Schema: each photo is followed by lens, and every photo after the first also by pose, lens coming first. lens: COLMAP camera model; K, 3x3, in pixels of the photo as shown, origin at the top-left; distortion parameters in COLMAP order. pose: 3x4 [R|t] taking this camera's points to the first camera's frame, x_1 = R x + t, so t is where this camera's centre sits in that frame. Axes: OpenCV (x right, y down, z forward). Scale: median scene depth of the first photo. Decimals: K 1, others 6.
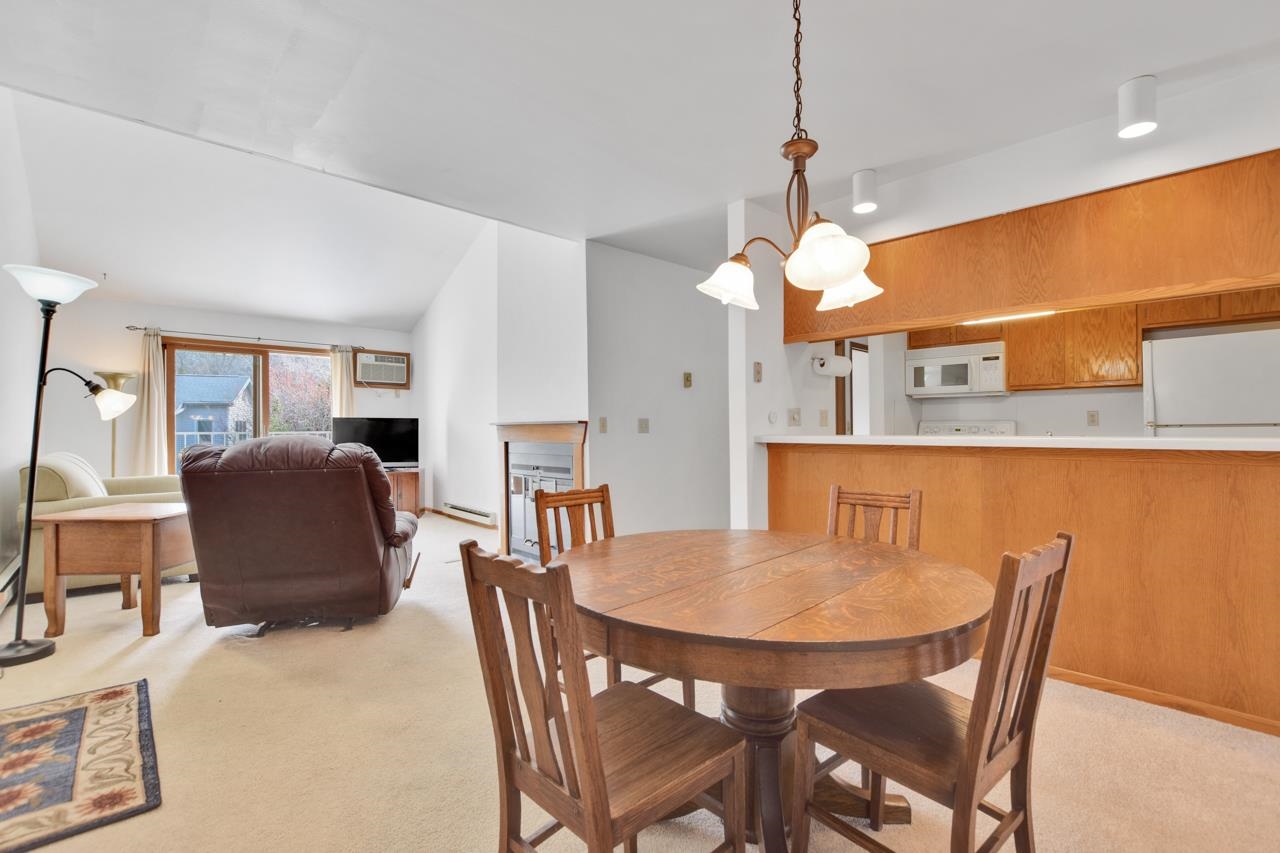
lens RADIAL K [[583.6, 0, 645.2], [0, 583.6, 428.0], [0, 0, 1]] dist [-0.000040, -0.000079]
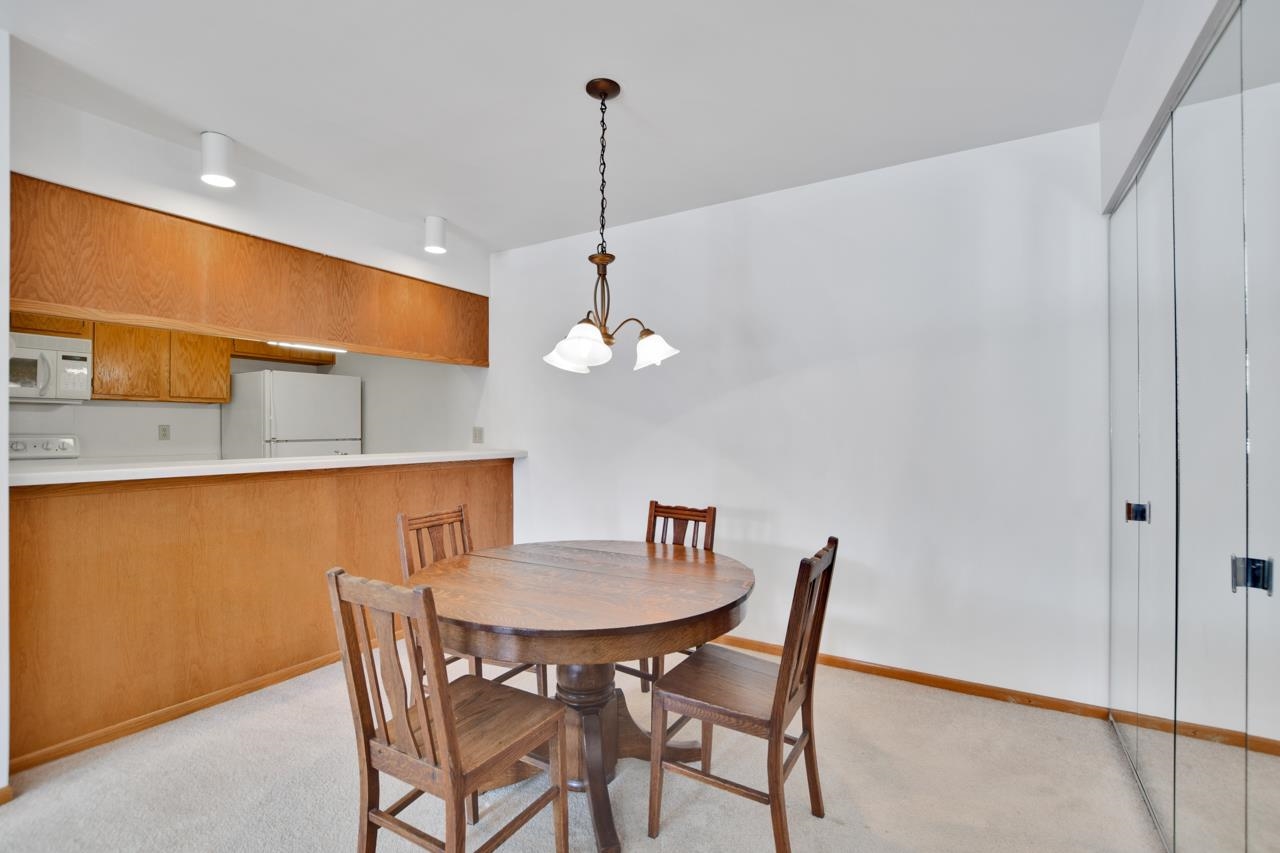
lens RADIAL K [[583.6, 0, 645.2], [0, 583.6, 428.0], [0, 0, 1]] dist [-0.000040, -0.000079]
pose [[-0.284053, -0.001531, 0.958807, -0.578459], [-0.007099, 0.999975, -0.000507, -0.040205], [-0.958782, -0.006951, -0.284057, 0.681339]]
